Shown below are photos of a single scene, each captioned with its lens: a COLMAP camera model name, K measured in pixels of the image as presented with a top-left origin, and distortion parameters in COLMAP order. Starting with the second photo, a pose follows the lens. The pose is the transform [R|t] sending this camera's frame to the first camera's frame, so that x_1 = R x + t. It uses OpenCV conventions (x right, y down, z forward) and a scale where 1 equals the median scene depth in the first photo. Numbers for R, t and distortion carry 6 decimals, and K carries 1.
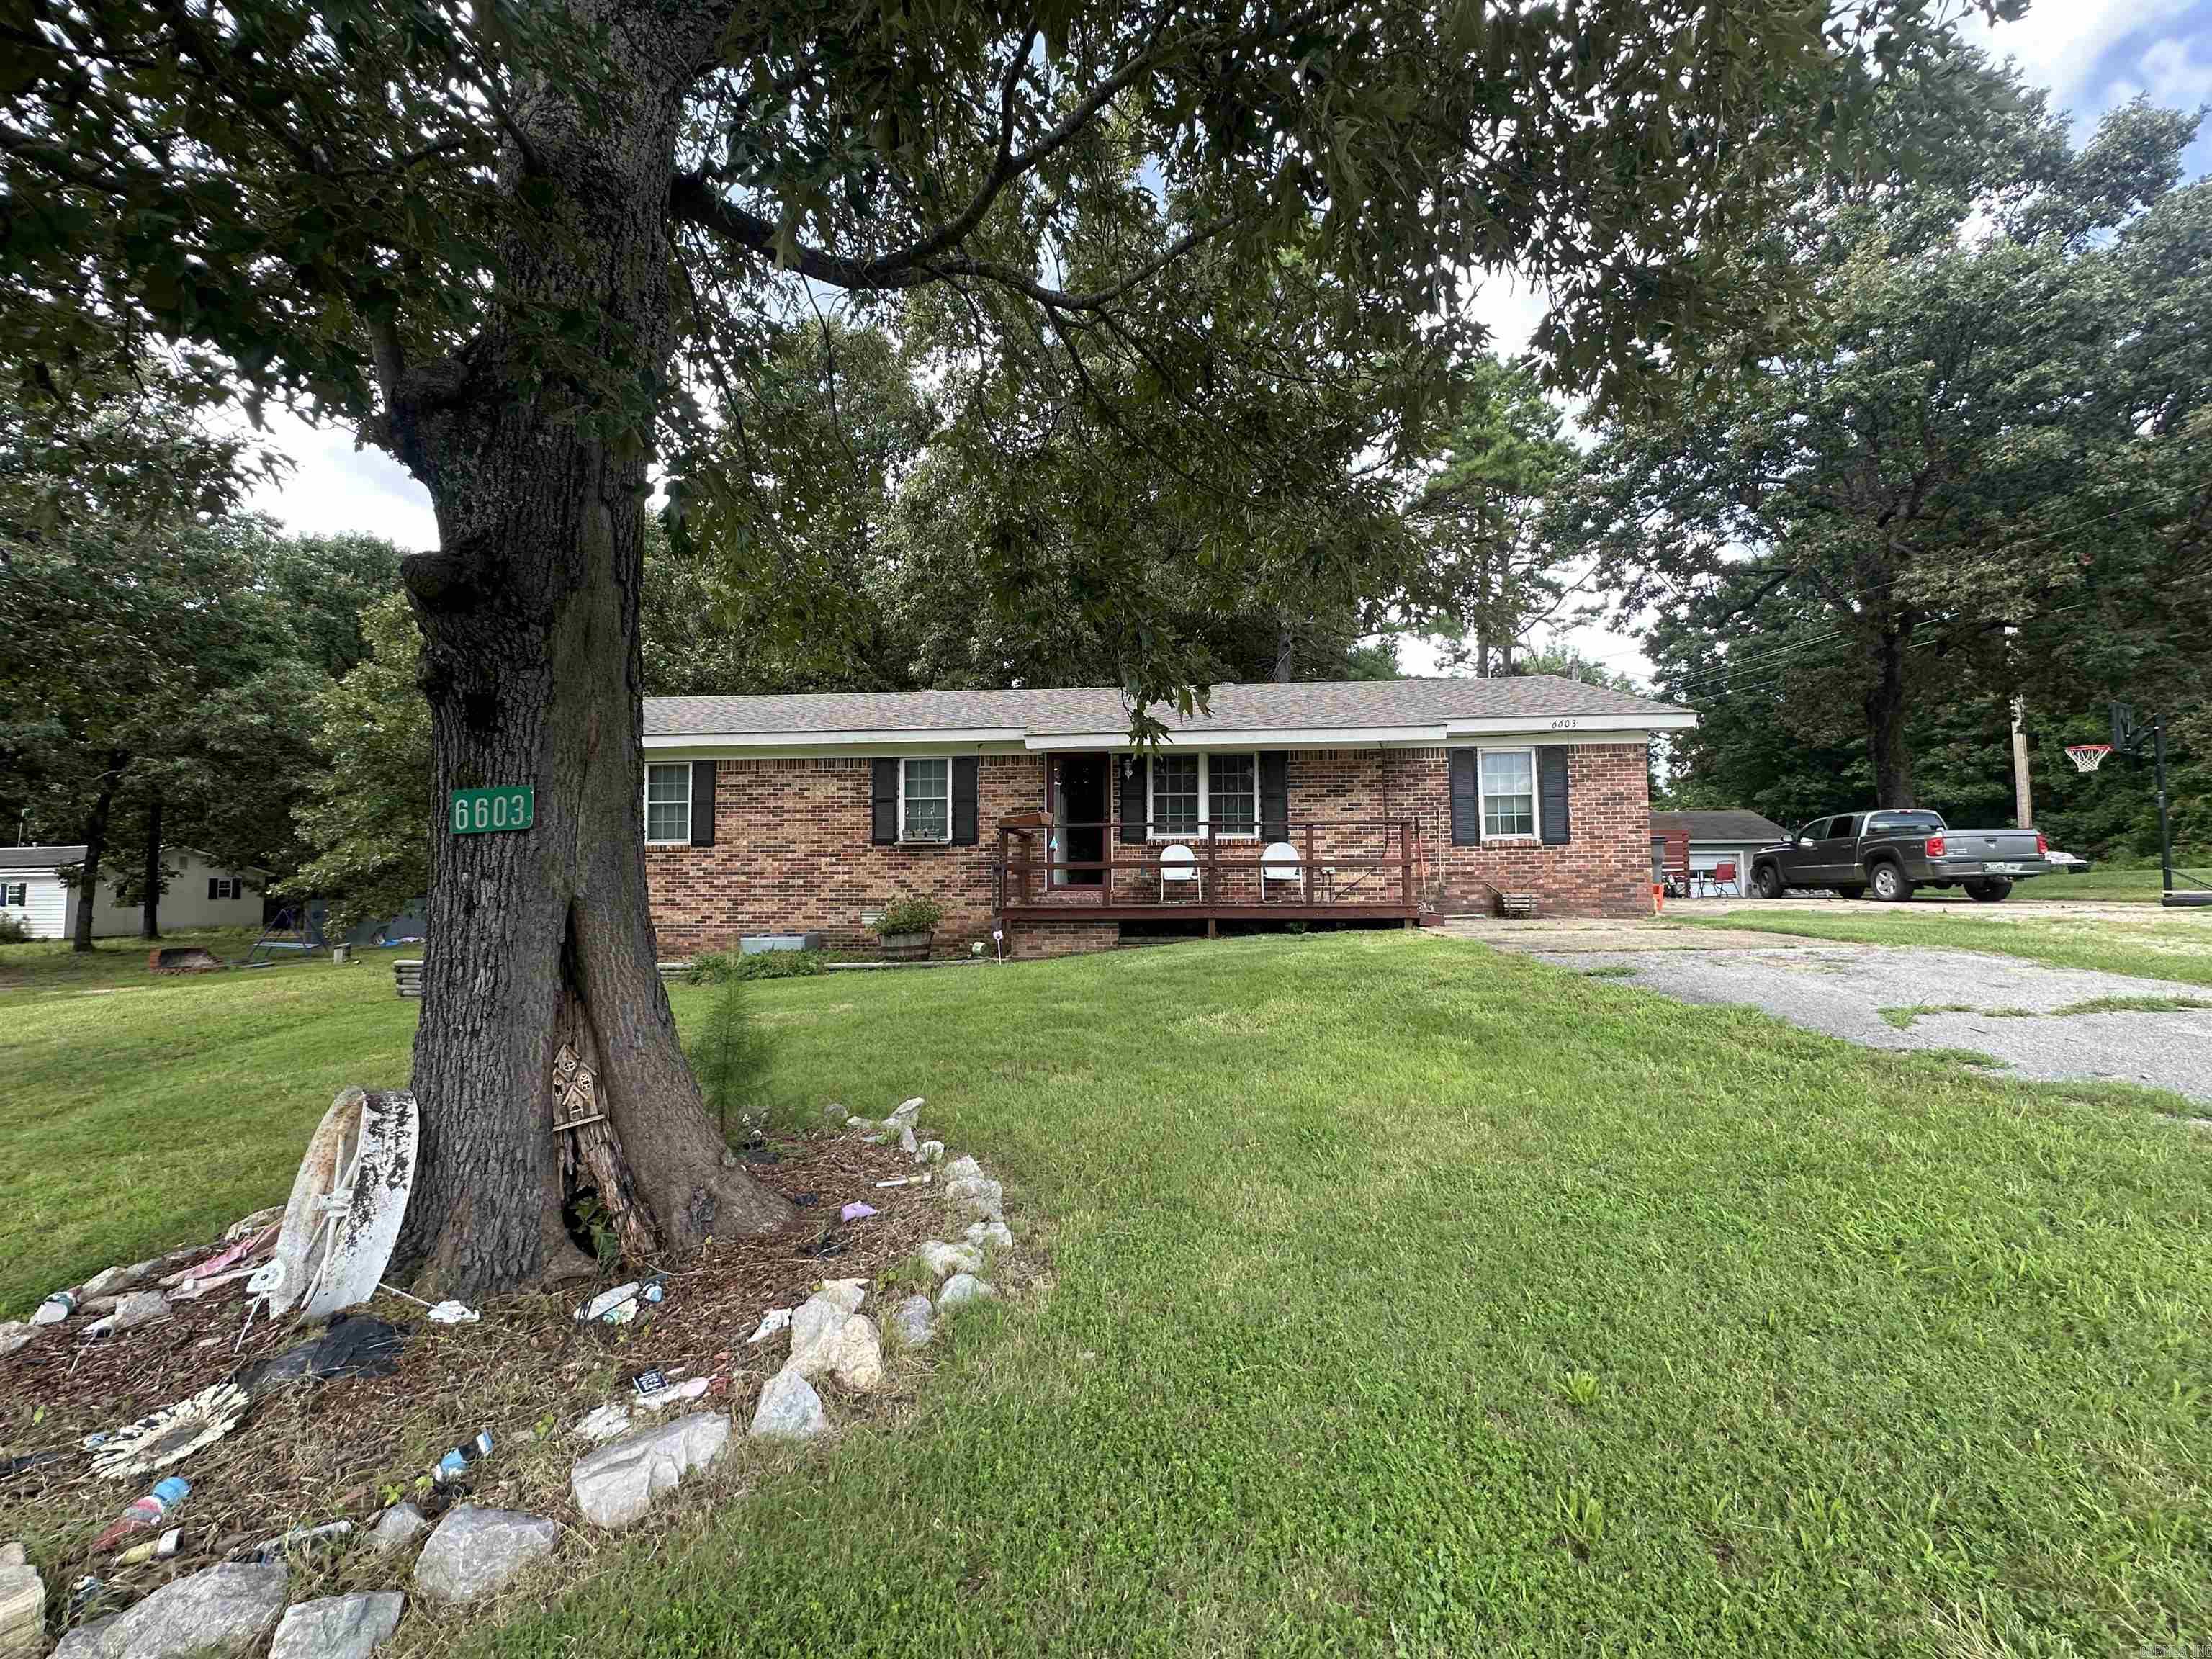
lens RADIAL K [[888.0, 0, 1098.8], [0, 888.0, 828.2], [0, 0, 1]] dist [0.000099, 0.000077]
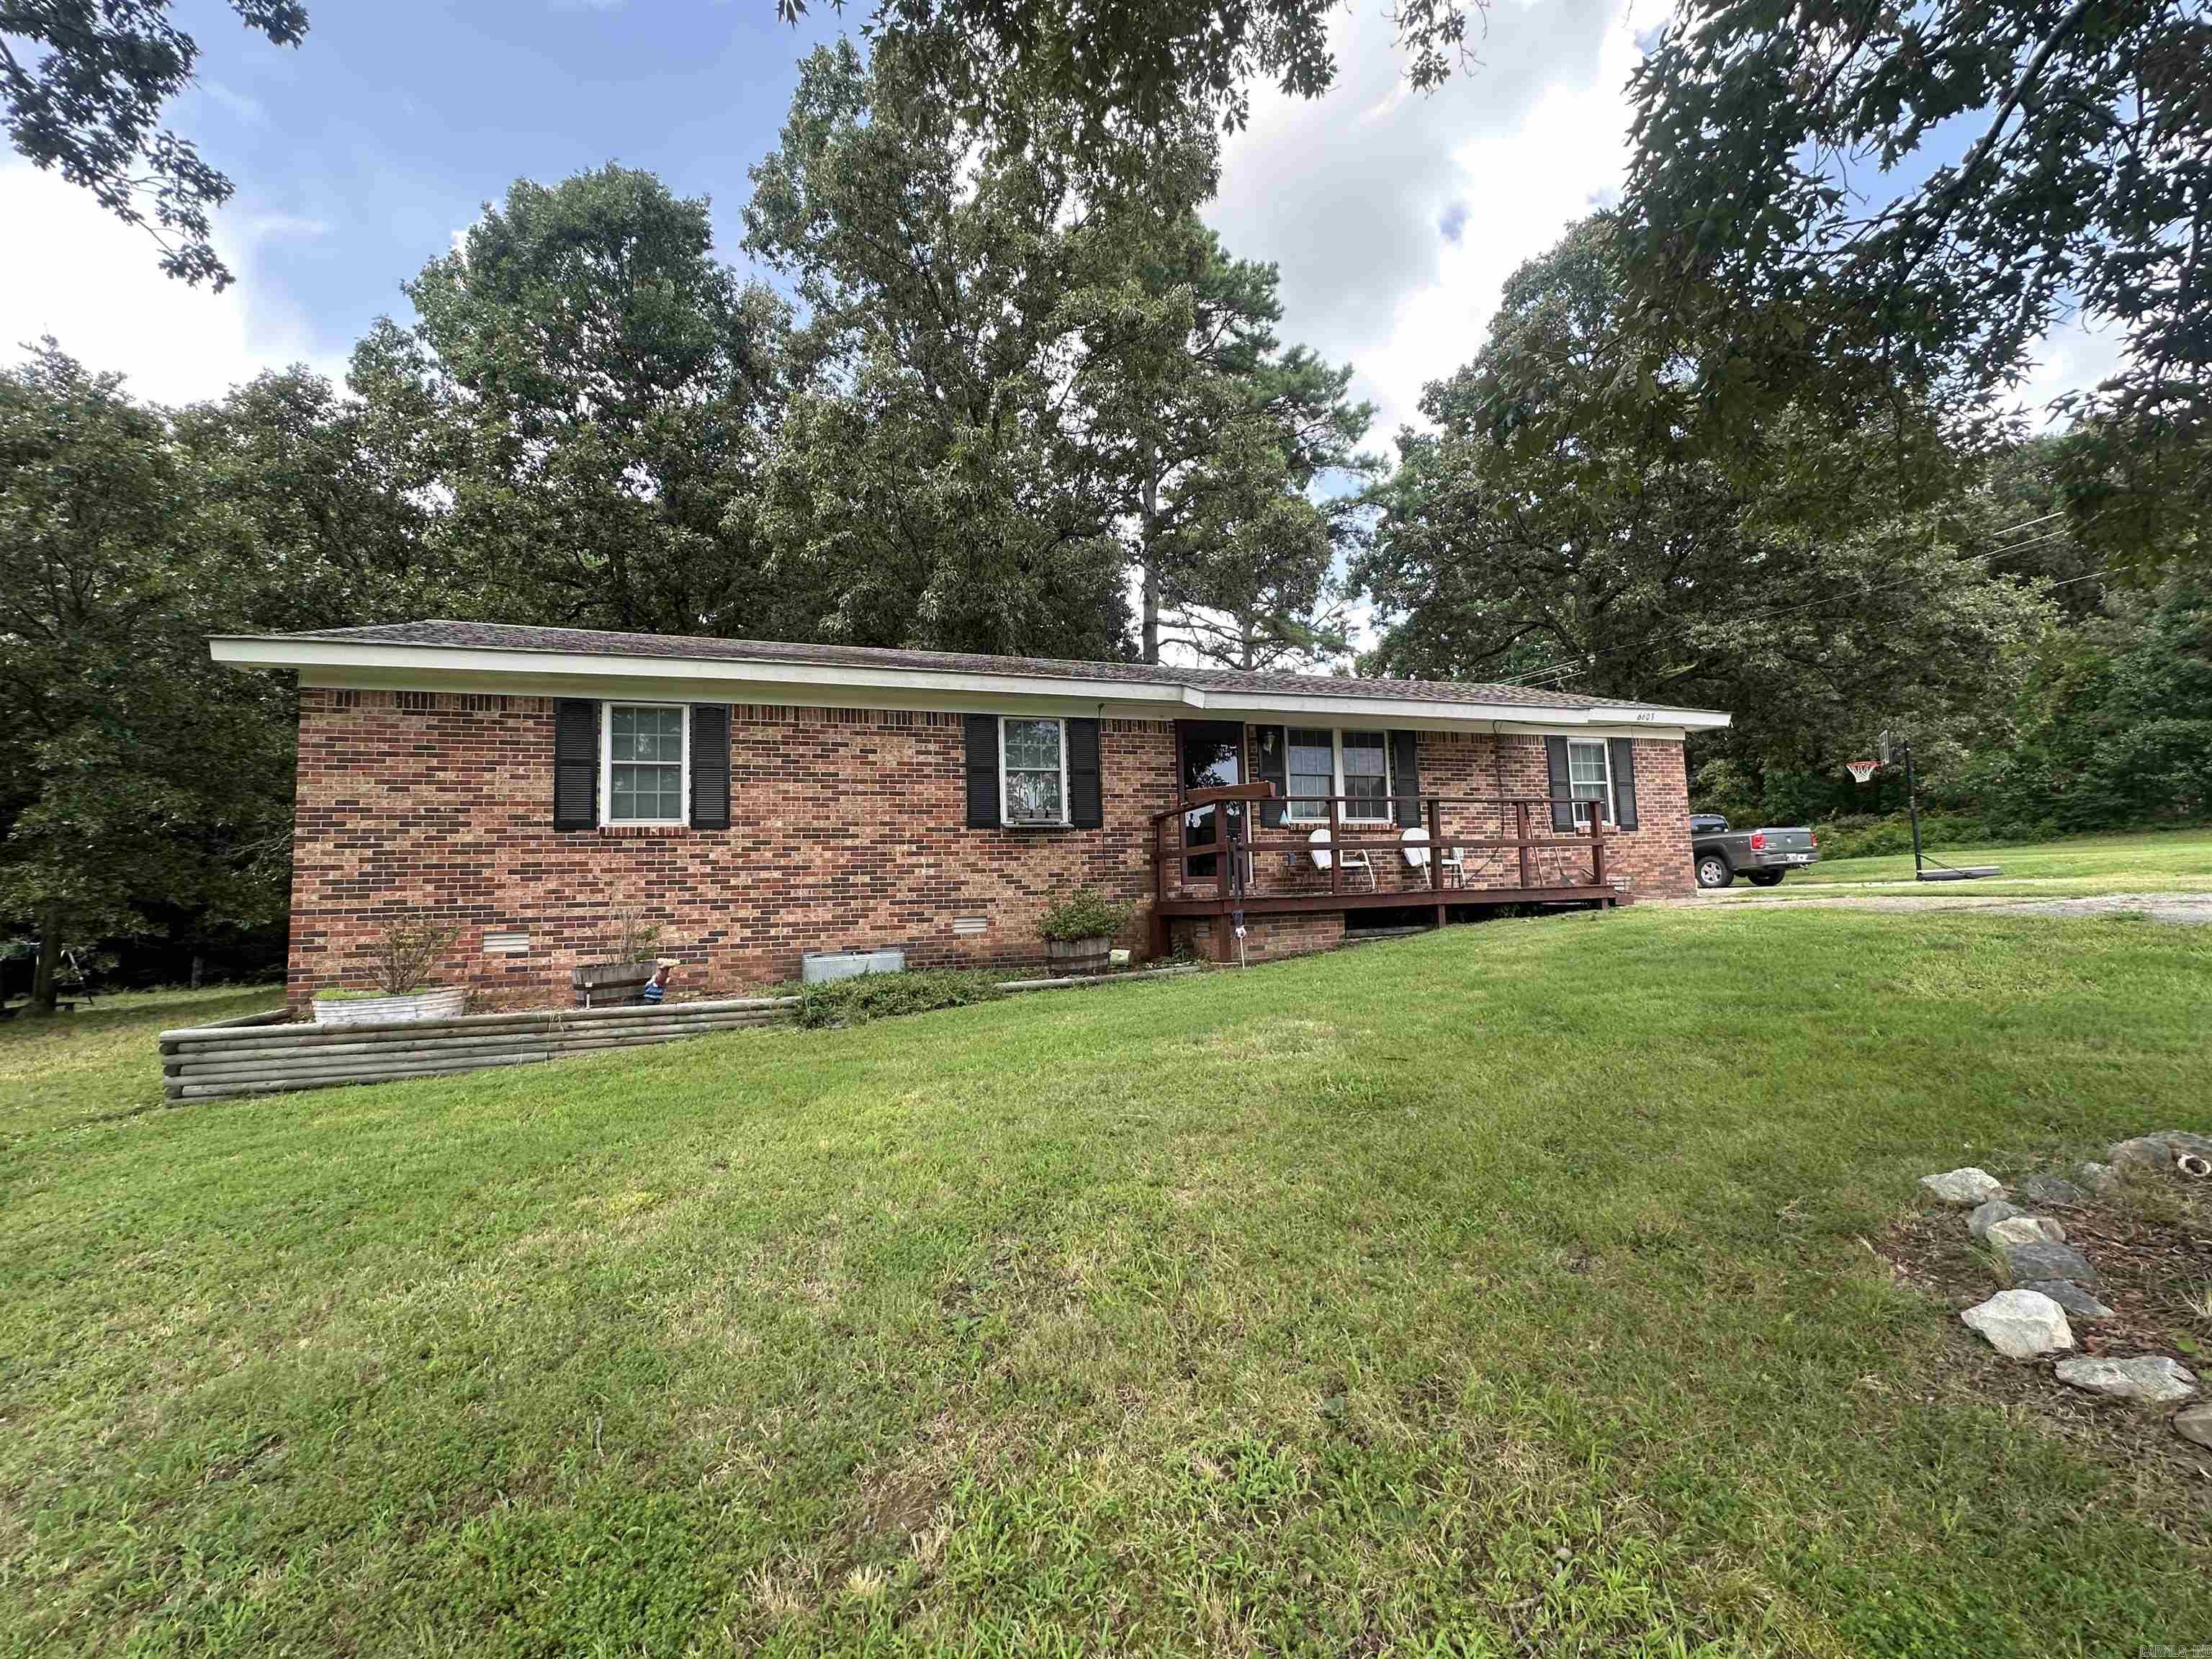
lens RADIAL K [[888.0, 0, 1108.3], [0, 888.0, 830.0], [0, 0, 1]] dist [0.000099, 0.000077]
pose [[0.914744, 0.008483, 0.403945, -0.448672], [0.003786, 0.999556, -0.029565, 0.043136], [-0.404016, 0.028574, 0.914305, 0.262241]]
